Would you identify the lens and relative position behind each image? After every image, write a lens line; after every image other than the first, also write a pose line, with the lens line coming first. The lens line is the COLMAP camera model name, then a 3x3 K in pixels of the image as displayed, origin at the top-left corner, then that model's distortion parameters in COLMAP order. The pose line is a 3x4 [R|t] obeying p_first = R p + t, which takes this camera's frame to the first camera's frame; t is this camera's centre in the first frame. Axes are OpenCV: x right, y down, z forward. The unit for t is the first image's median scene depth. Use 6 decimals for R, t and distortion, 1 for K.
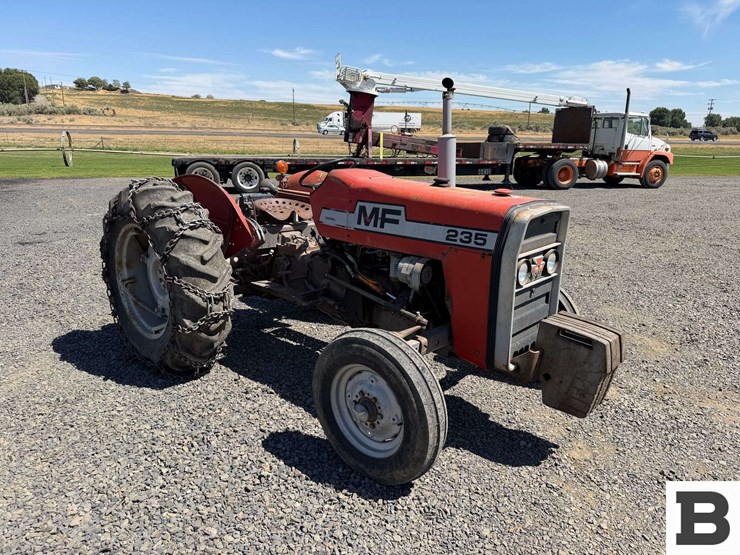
lens RADIAL K [[525.2, 0, 371.2], [0, 525.2, 278.9], [0, 0, 1]] dist [0.039012, -0.055753]
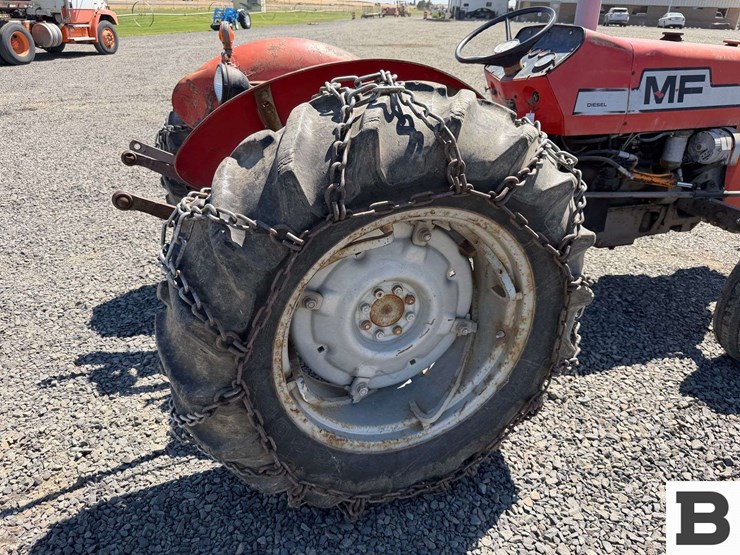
lens RADIAL K [[525.2, 0, 364.2], [0, 525.2, 285.8], [0, 0, 1]] dist [0.039012, -0.055753]
pose [[0.457284, -0.417978, 0.784975, -0.157386], [0.218638, 0.908416, 0.356340, -0.039433], [-0.862026, 0.008677, 0.506790, 0.172242]]
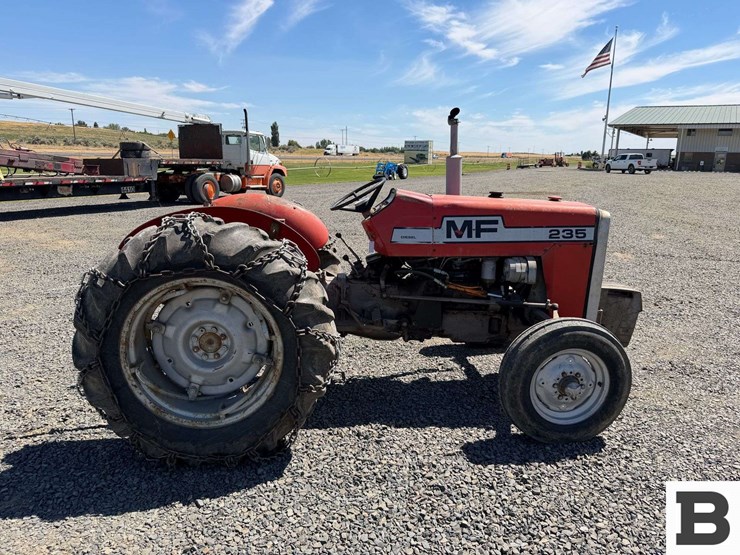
lens RADIAL K [[525.2, 0, 374.9], [0, 525.2, 276.0], [0, 0, 1]] dist [0.039012, -0.055753]
pose [[0.690795, -0.165094, 0.703950, -0.159327], [0.187405, 0.981195, 0.046212, -0.018751], [-0.698342, 0.100001, 0.708745, 0.062819]]
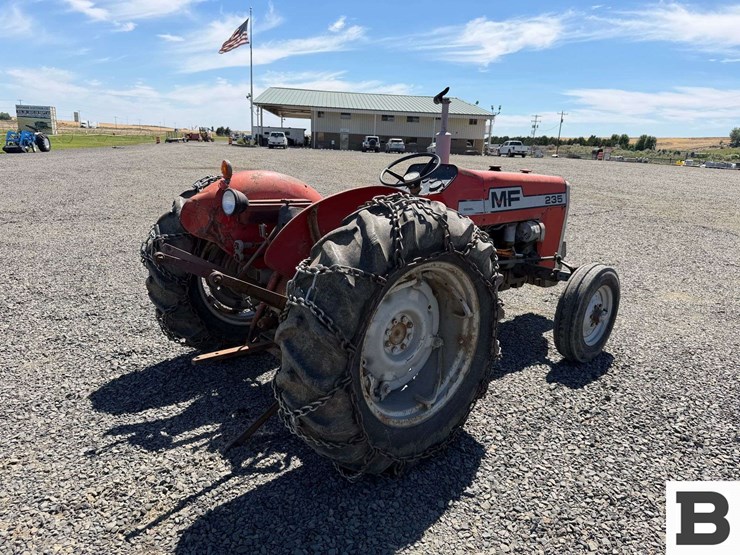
lens RADIAL K [[525.2, 0, 369.7], [0, 525.2, 271.9], [0, 0, 1]] dist [0.039012, -0.055753]
pose [[0.114084, -0.248084, 0.961997, -0.223898], [0.223144, 0.949976, 0.218521, -0.051947], [-0.968086, 0.189735, 0.163736, 0.196779]]
